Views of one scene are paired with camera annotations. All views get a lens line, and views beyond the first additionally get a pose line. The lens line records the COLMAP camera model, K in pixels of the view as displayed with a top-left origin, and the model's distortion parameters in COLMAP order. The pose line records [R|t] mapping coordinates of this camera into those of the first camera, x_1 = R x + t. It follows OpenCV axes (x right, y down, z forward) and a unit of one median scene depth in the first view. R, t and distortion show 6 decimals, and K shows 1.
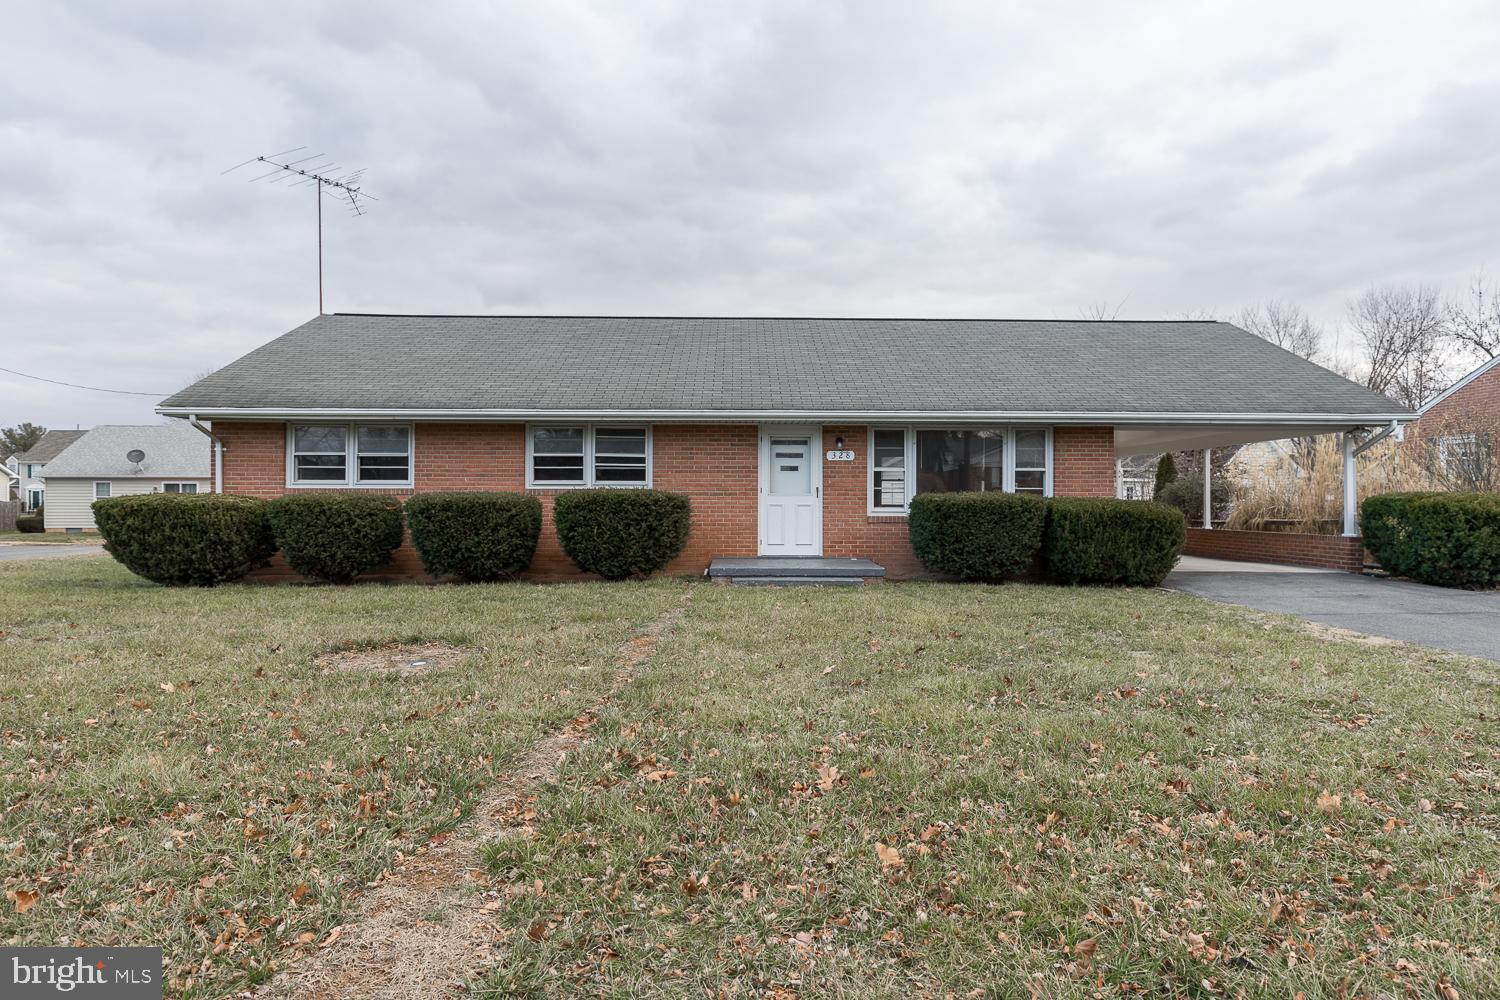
lens RADIAL K [[662.7, 0, 752.6], [0, 662.7, 499.3], [0, 0, 1]] dist [0.000989, -0.000001]
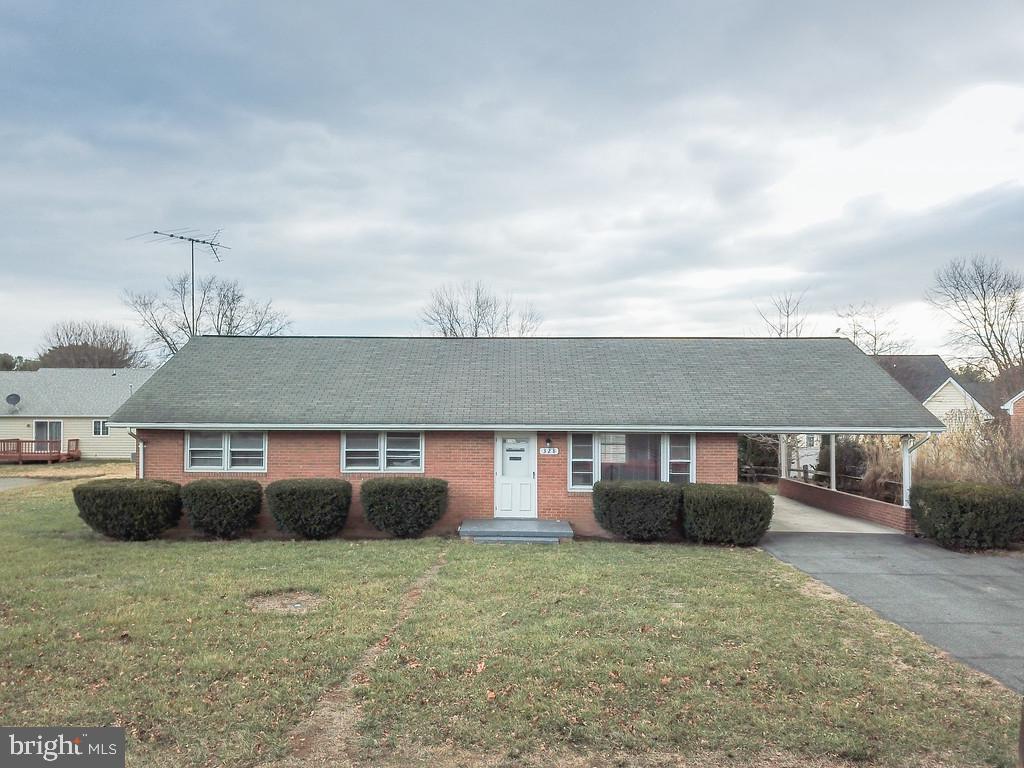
lens RADIAL K [[669.3, 0, 512.0], [0, 669.3, 384.0], [0, 0, 1]] dist [0.015179, -0.002354]
pose [[0.999271, 0.002722, -0.038086, 0.116637], [-0.002861, 0.999990, -0.003575, -0.235191], [0.038076, 0.003681, 0.999268, -0.560598]]
